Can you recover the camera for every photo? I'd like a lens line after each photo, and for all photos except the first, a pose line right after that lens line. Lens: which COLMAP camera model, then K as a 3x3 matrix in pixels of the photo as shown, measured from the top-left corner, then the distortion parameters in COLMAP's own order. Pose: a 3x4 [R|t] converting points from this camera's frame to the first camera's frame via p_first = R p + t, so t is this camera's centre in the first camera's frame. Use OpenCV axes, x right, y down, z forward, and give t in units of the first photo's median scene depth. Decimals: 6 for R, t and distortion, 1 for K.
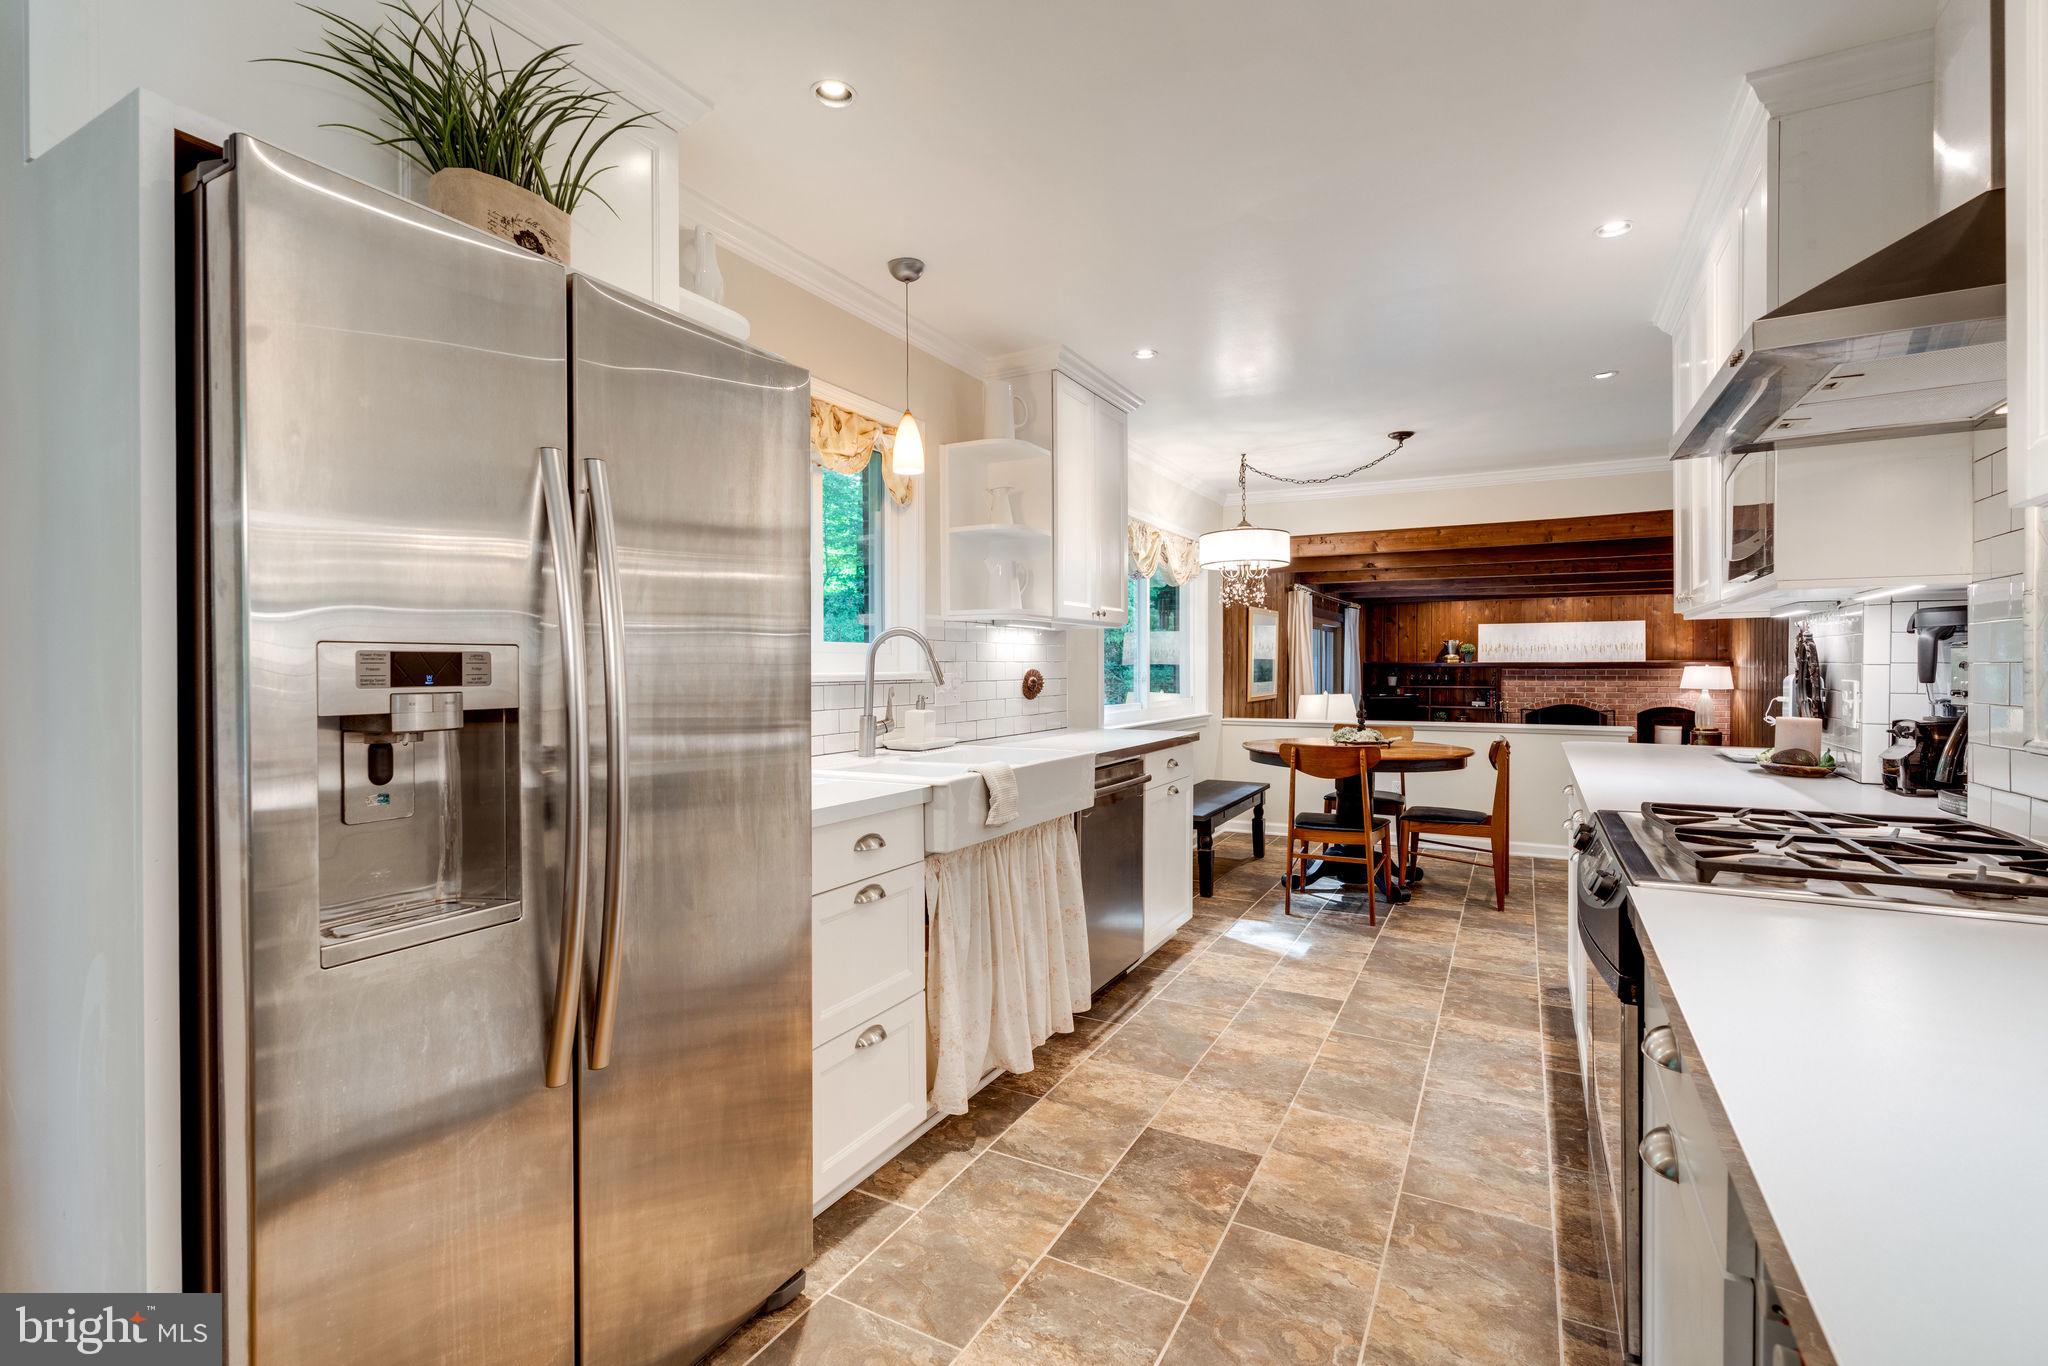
lens RADIAL K [[933.3, 0, 1012.9], [0, 933.3, 679.4], [0, 0, 1]] dist [0.001847, 0.002706]
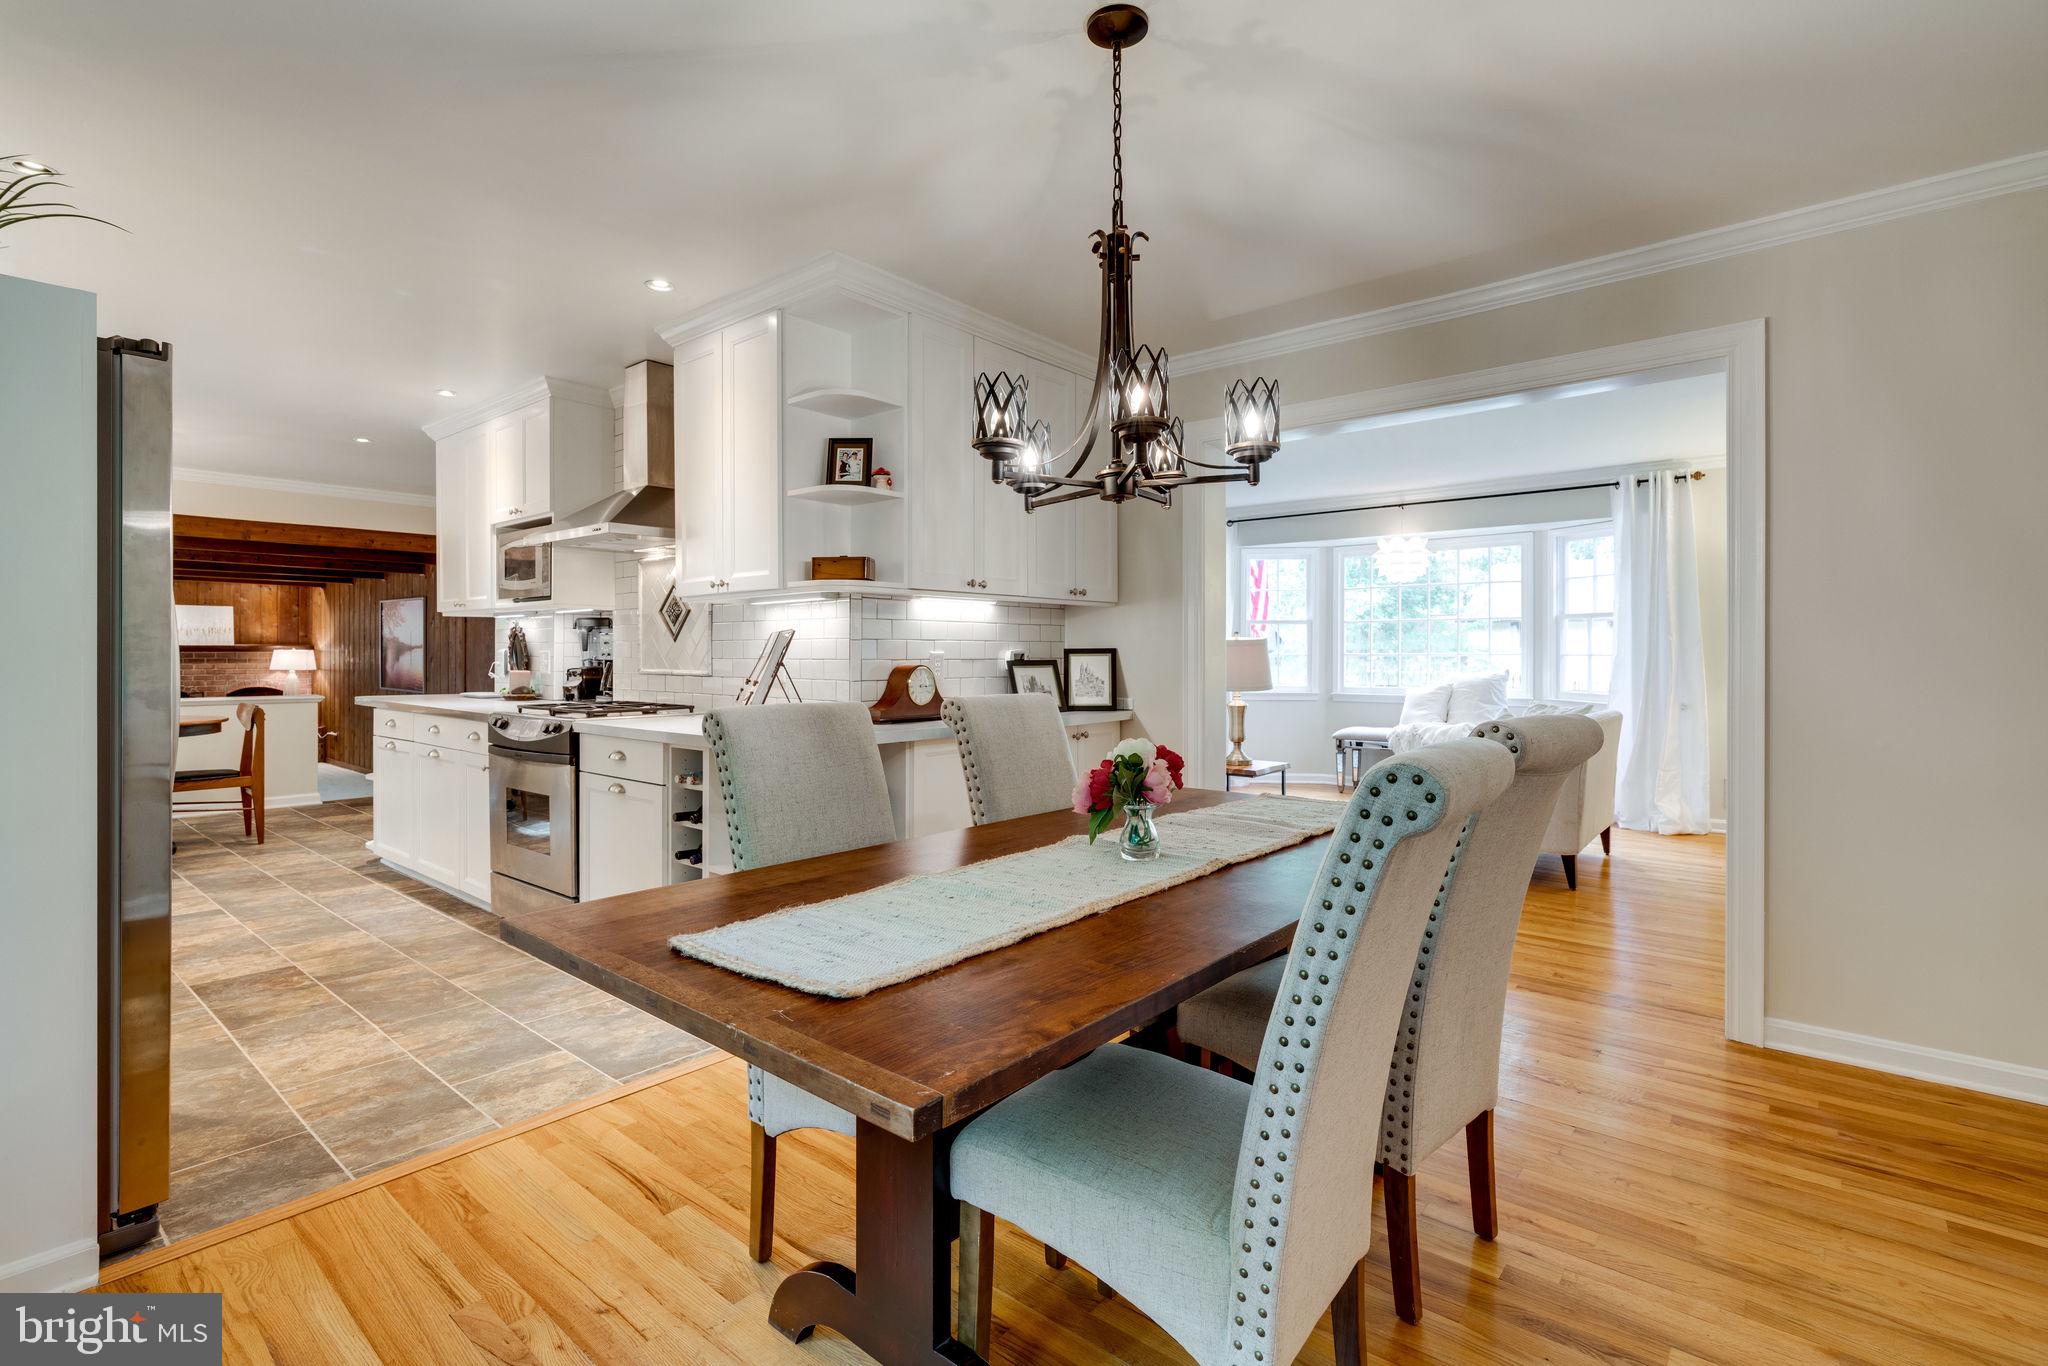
lens RADIAL K [[982.6, 0, 1013.9], [0, 982.6, 645.4], [0, 0, 1]] dist [-0.000350, 0.001424]
pose [[0.214502, 0.009557, 0.976677, -0.755835], [0.013162, 0.999833, -0.012675, 0.023262], [-0.976635, 0.015574, 0.214341, -0.347260]]
